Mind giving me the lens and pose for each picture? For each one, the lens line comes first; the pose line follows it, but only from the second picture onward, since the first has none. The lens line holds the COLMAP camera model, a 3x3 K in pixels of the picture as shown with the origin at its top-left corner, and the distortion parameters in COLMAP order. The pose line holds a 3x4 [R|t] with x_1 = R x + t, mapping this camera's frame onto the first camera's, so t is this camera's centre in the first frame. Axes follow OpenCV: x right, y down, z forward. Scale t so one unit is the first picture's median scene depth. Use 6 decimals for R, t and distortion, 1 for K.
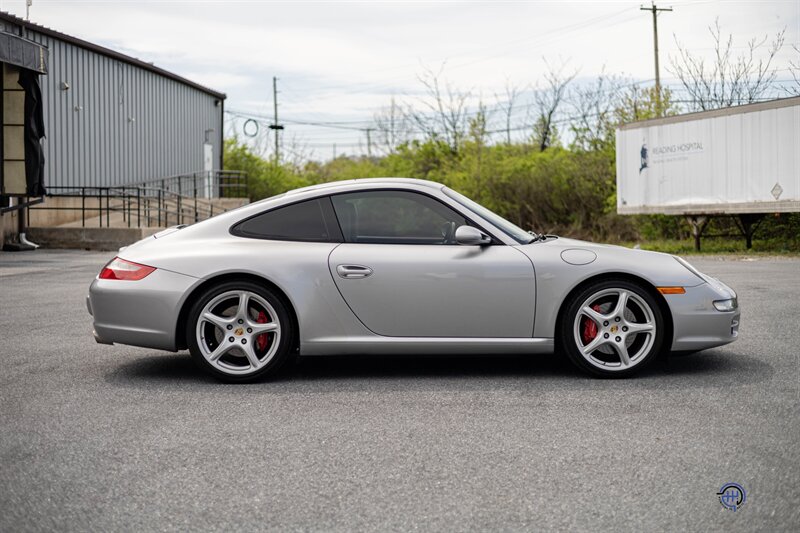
lens RADIAL K [[1111.9, 0, 400.0], [0, 1111.9, 266.5], [0, 0, 1]] dist [0.006190, 0.037830]
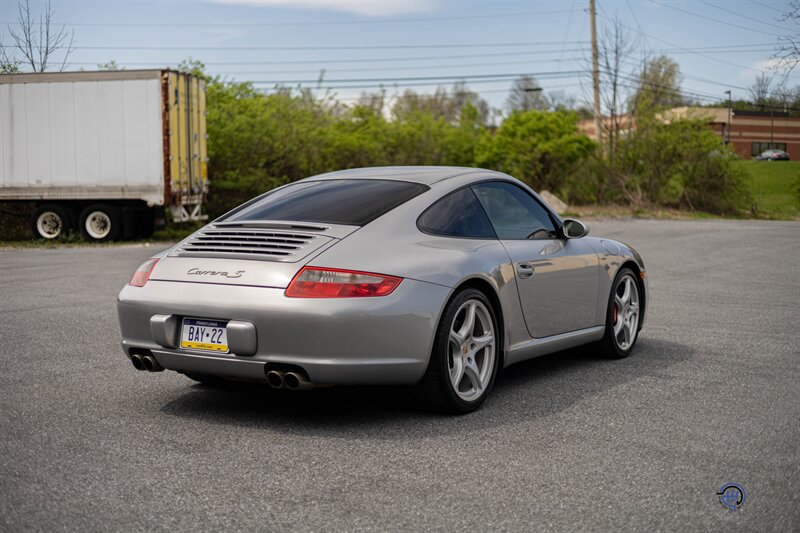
lens RADIAL K [[1111.9, 0, 400.0], [0, 1111.9, 266.5], [0, 0, 1]] dist [0.006190, 0.037830]
pose [[0.548938, -0.042891, 0.834762, -0.215575], [0.033558, 0.999008, 0.029262, -0.007271], [-0.835189, 0.011950, 0.549833, 0.146158]]
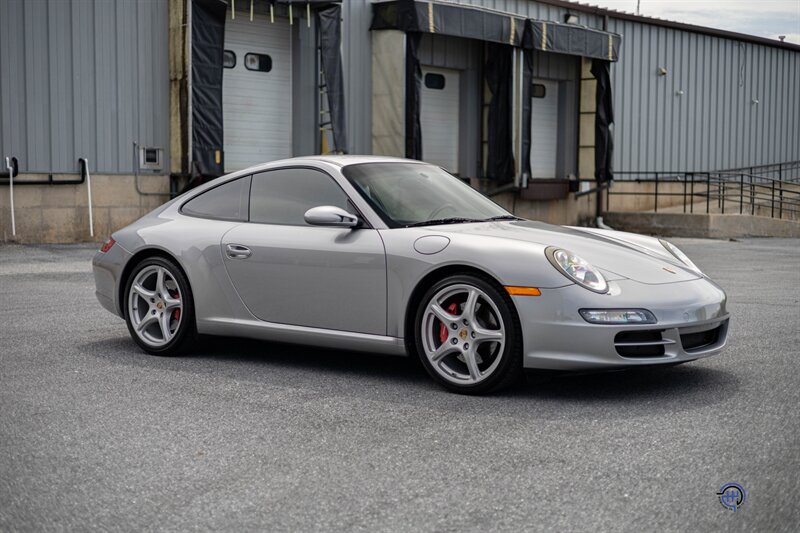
lens RADIAL K [[1111.9, 0, 400.0], [0, 1111.9, 266.5], [0, 0, 1]] dist [0.006190, 0.037830]
pose [[0.780109, 0.047159, -0.623863, 0.168856], [-0.040160, 0.998873, 0.025289, -0.003164], [0.624353, 0.005326, 0.781124, 0.082749]]
